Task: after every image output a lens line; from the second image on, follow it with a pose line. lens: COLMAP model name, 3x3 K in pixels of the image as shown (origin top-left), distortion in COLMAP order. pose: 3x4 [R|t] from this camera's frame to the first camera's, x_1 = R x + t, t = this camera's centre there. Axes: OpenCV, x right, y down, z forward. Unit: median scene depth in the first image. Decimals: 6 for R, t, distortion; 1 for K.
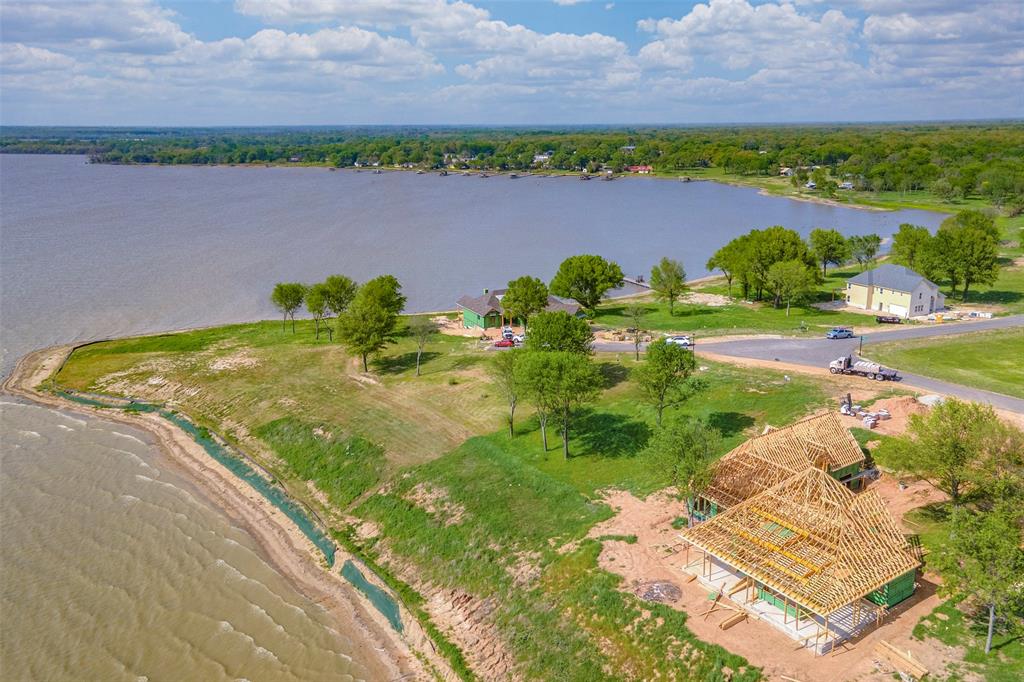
lens RADIAL K [[722.4, 0, 512.4], [0, 722.4, 333.0], [0, 0, 1]] dist [0.046523, -0.012125]
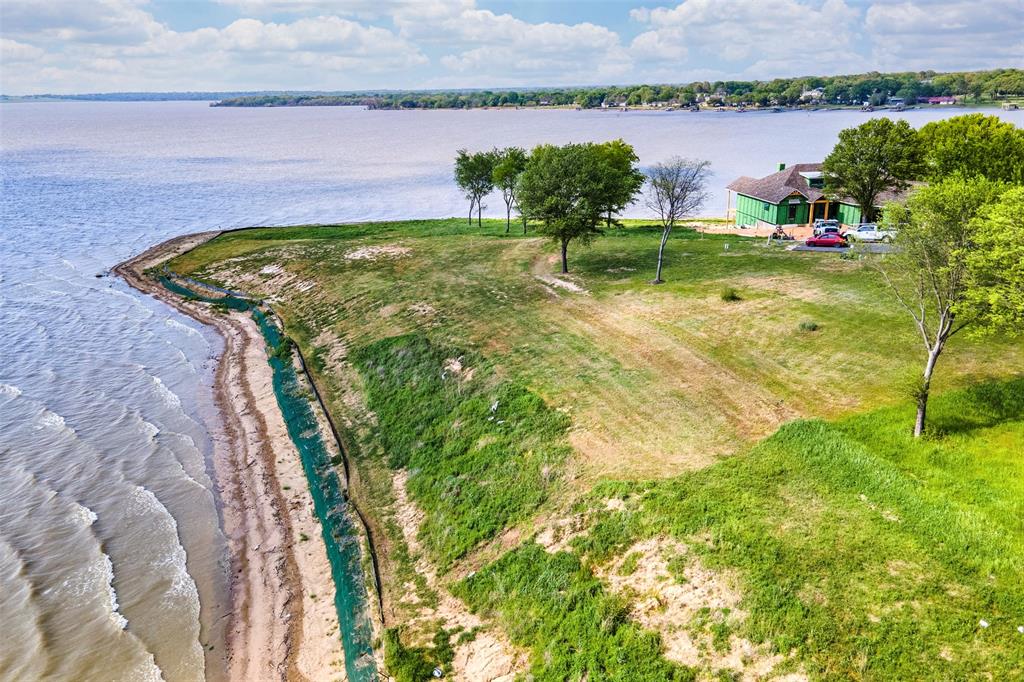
lens RADIAL K [[722.4, 0, 501.6], [0, 722.4, 331.5], [0, 0, 1]] dist [0.046523, -0.012125]
pose [[0.942626, 0.087505, -0.322179, -0.068604], [-0.065228, 0.994713, 0.079324, 0.063795], [0.327417, -0.053758, 0.943349, 0.489498]]
